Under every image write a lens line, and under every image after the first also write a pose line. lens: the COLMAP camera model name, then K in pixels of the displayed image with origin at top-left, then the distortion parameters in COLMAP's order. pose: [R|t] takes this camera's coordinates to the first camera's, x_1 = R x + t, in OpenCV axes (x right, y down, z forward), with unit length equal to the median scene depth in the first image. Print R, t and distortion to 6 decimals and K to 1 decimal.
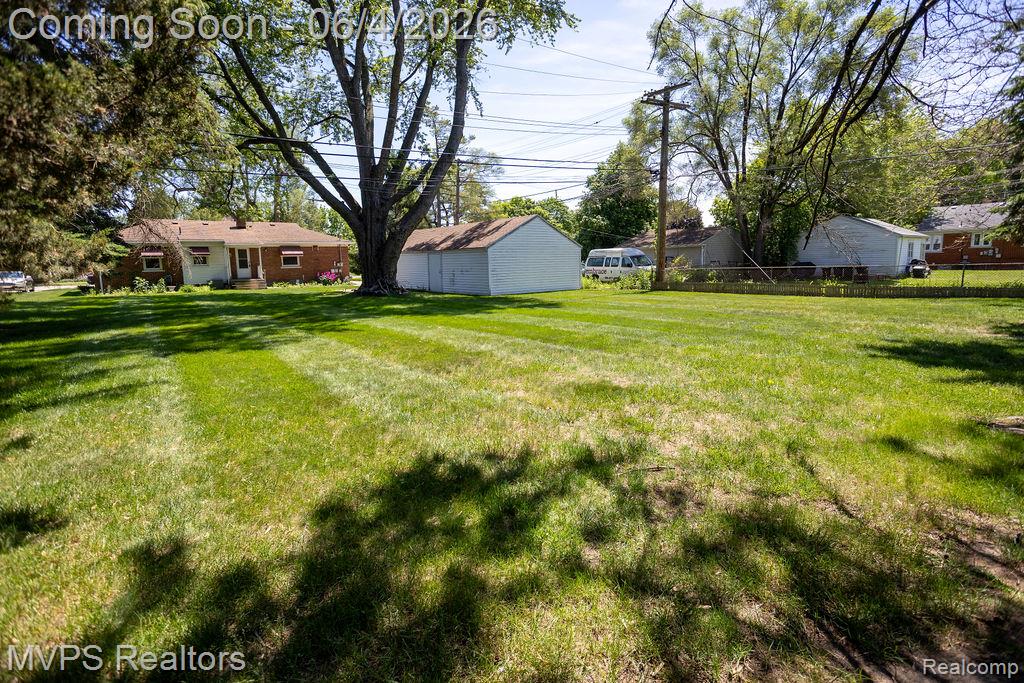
lens RADIAL K [[499.7, 0, 515.1], [0, 499.7, 338.7], [0, 0, 1]] dist [-0.018489, 0.006632]
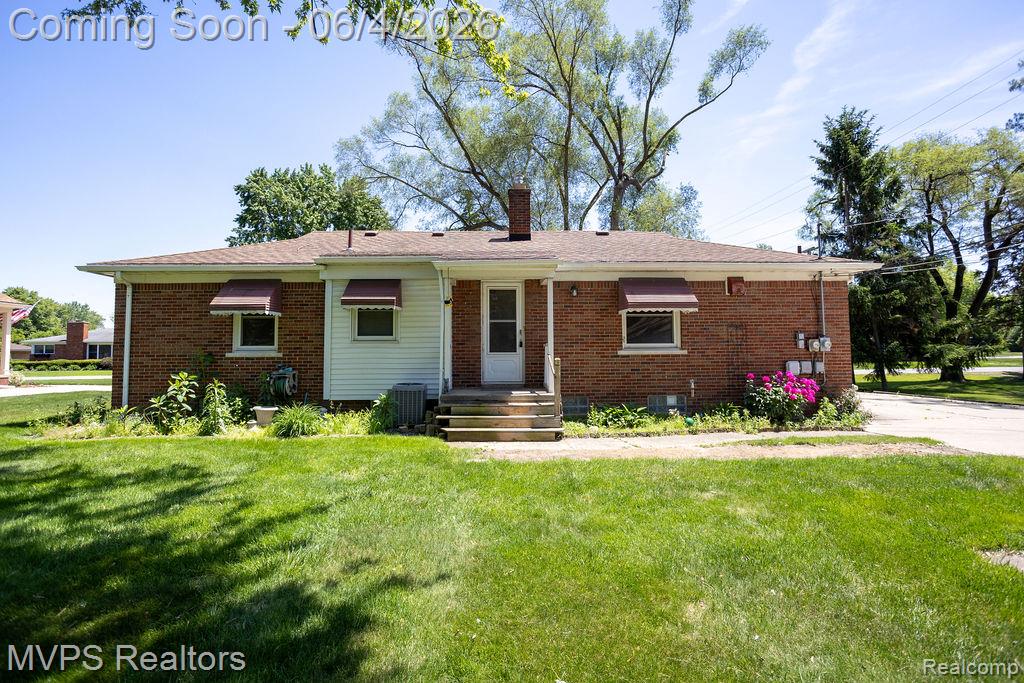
lens RADIAL K [[499.7, 0, 515.1], [0, 499.7, 338.8], [0, 0, 1]] dist [-0.018489, 0.006632]
pose [[0.790175, -0.014675, -0.612705, -0.349027], [-0.106321, 0.981273, -0.160619, -0.100208], [0.603588, 0.192061, 0.773818, 0.758411]]
